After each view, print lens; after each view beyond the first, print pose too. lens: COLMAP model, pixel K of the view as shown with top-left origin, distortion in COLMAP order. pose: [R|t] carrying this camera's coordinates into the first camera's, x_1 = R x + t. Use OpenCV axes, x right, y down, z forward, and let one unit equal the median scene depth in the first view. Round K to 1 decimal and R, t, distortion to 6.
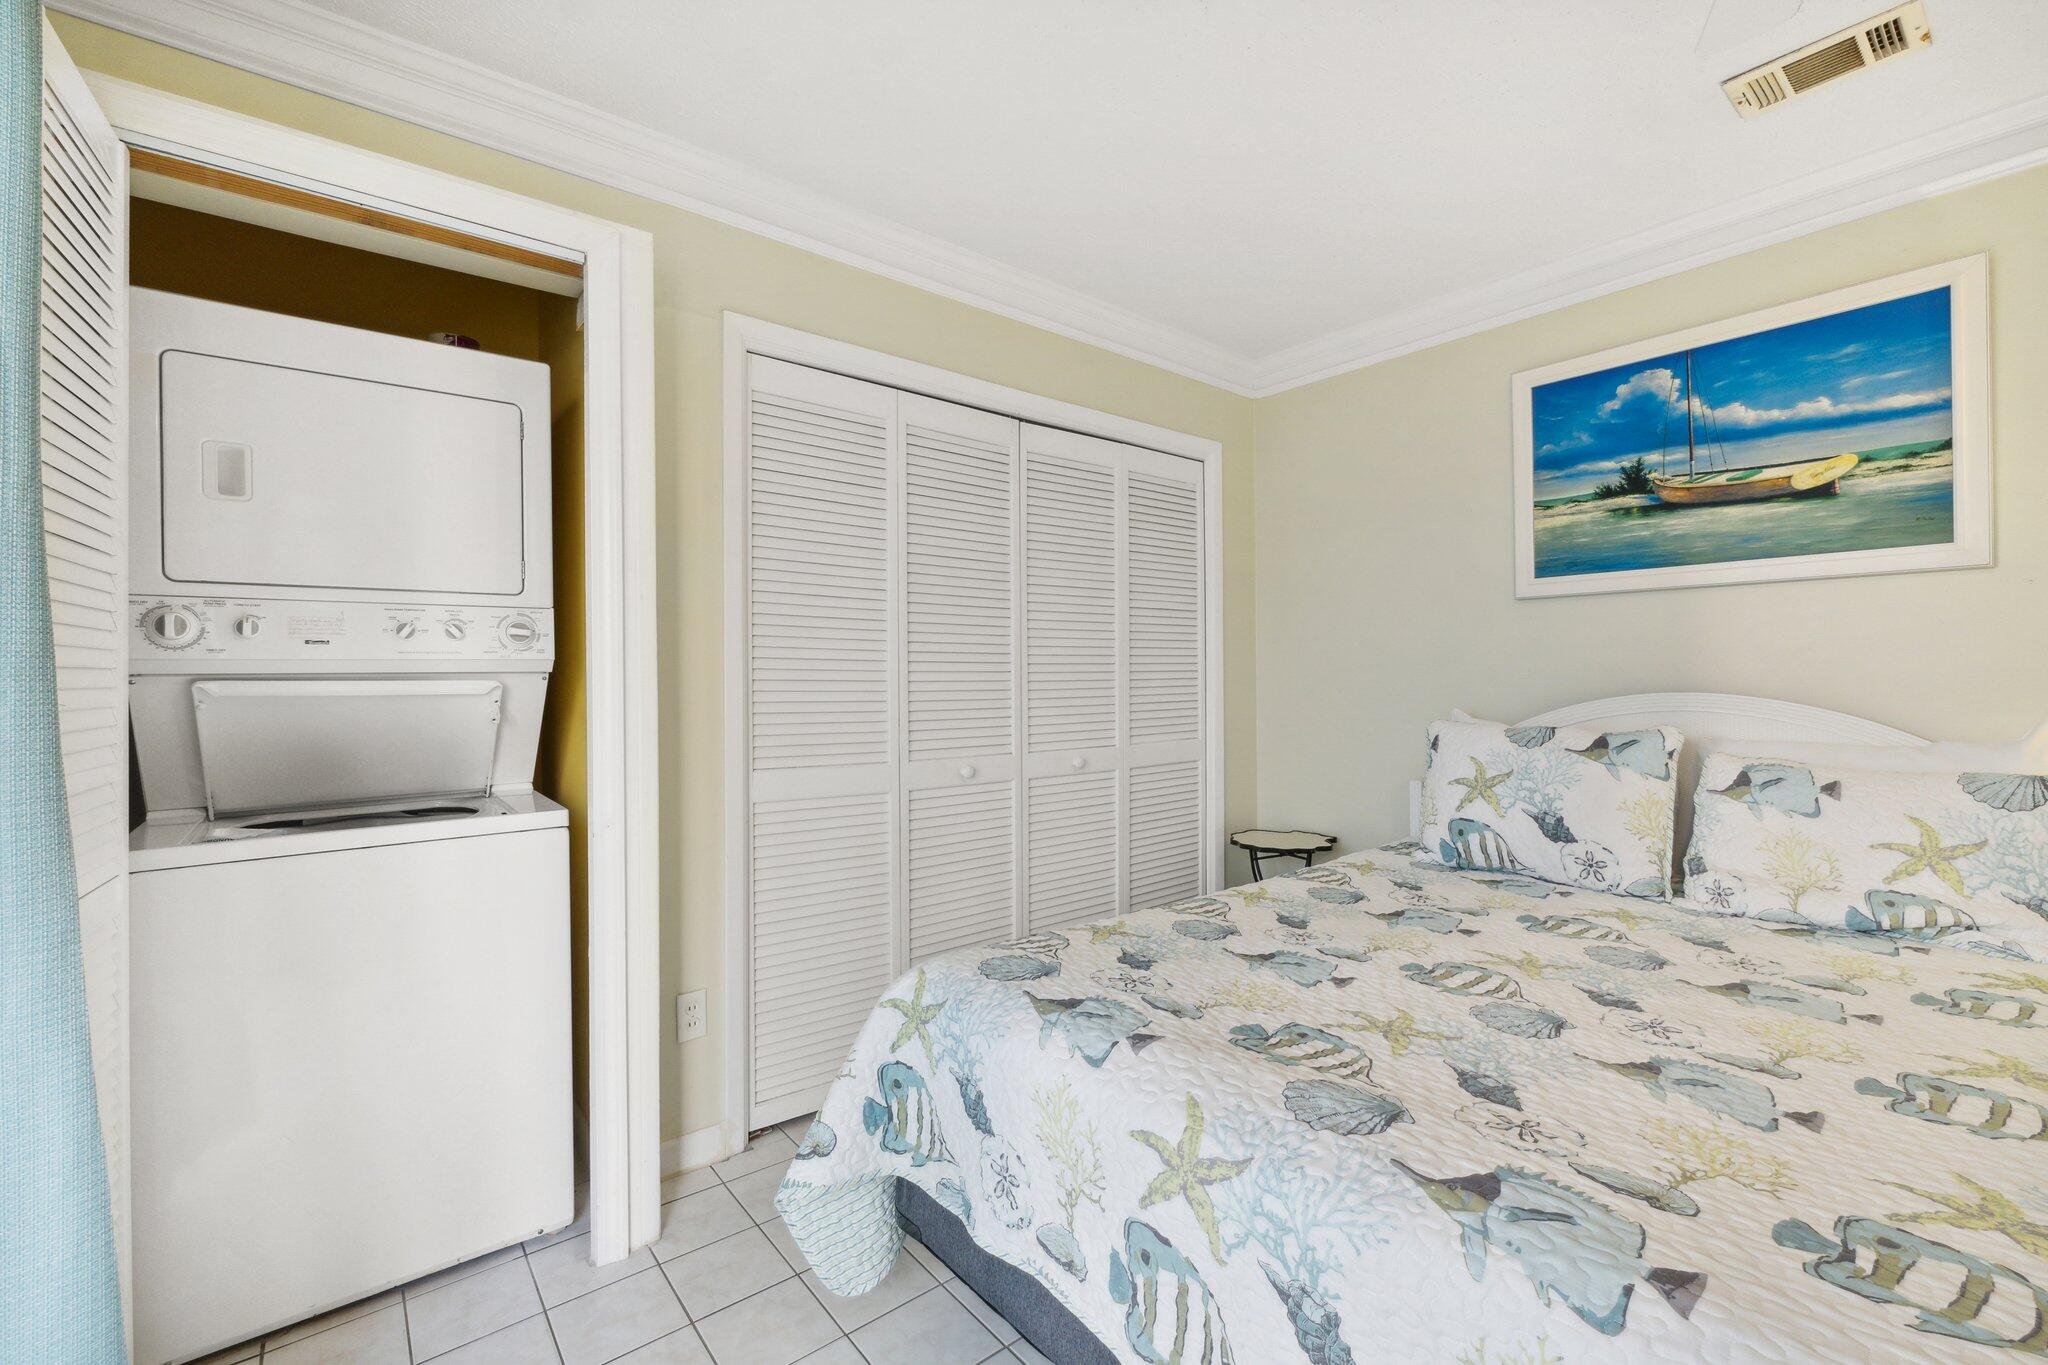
lens RADIAL K [[884.7, 0, 1018.0], [0, 884.7, 672.6], [0, 0, 1]] dist [-0.000964, -0.000273]
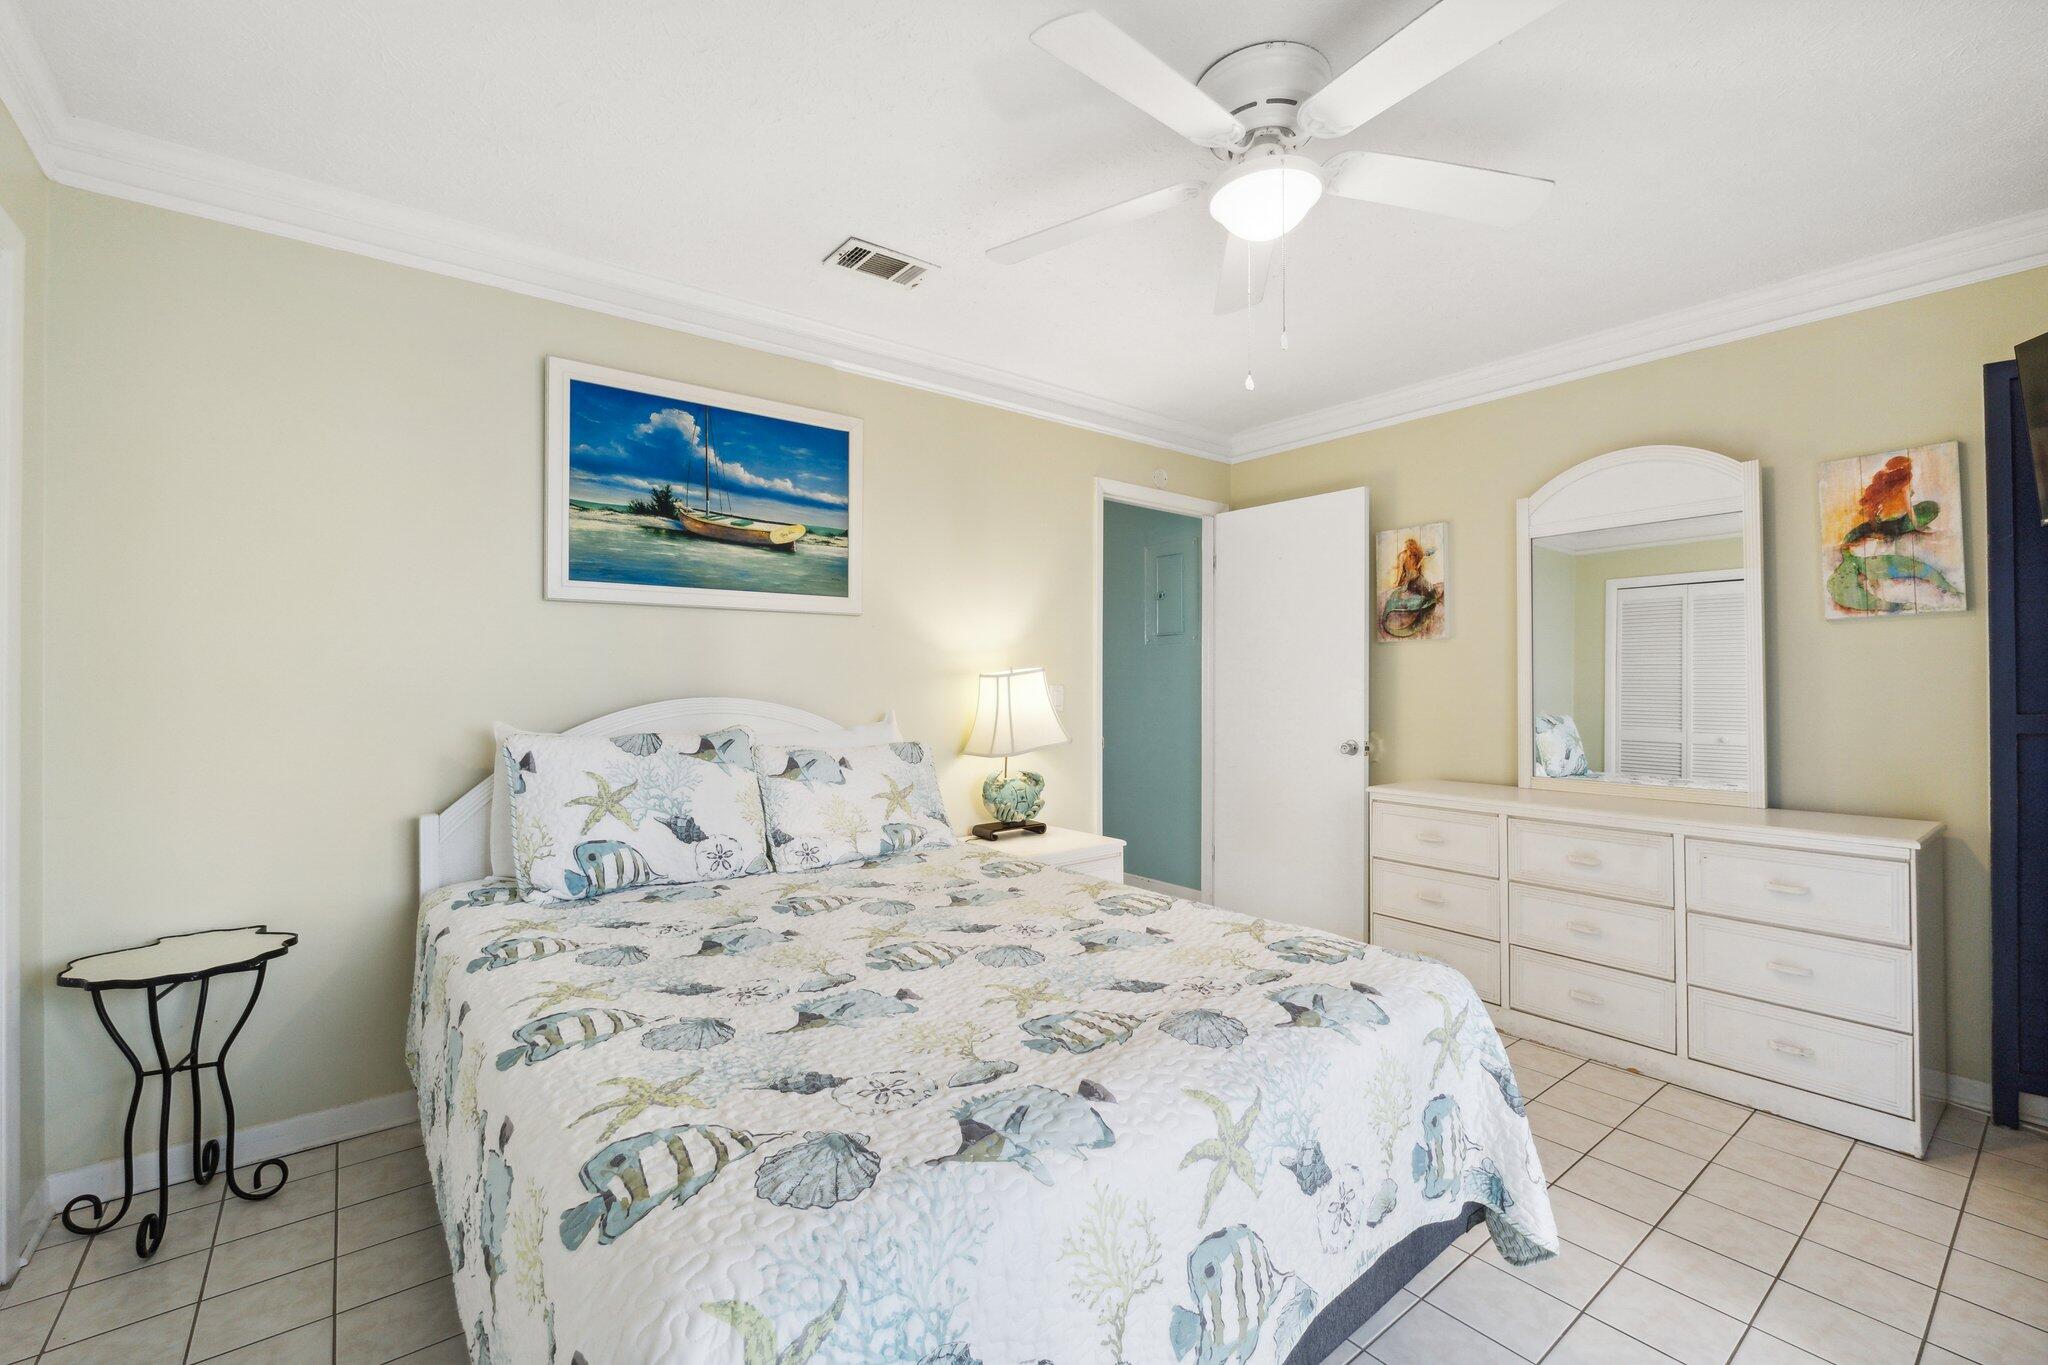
lens RADIAL K [[870.5, 0, 1030.5], [0, 870.5, 677.9], [0, 0, 1]] dist [-0.012655, 0.000848]
pose [[-0.005987, 0.009578, 0.999936, -0.413989], [-0.003518, 0.999948, -0.009600, 0.006465], [-0.999976, -0.003576, -0.005953, 0.607579]]
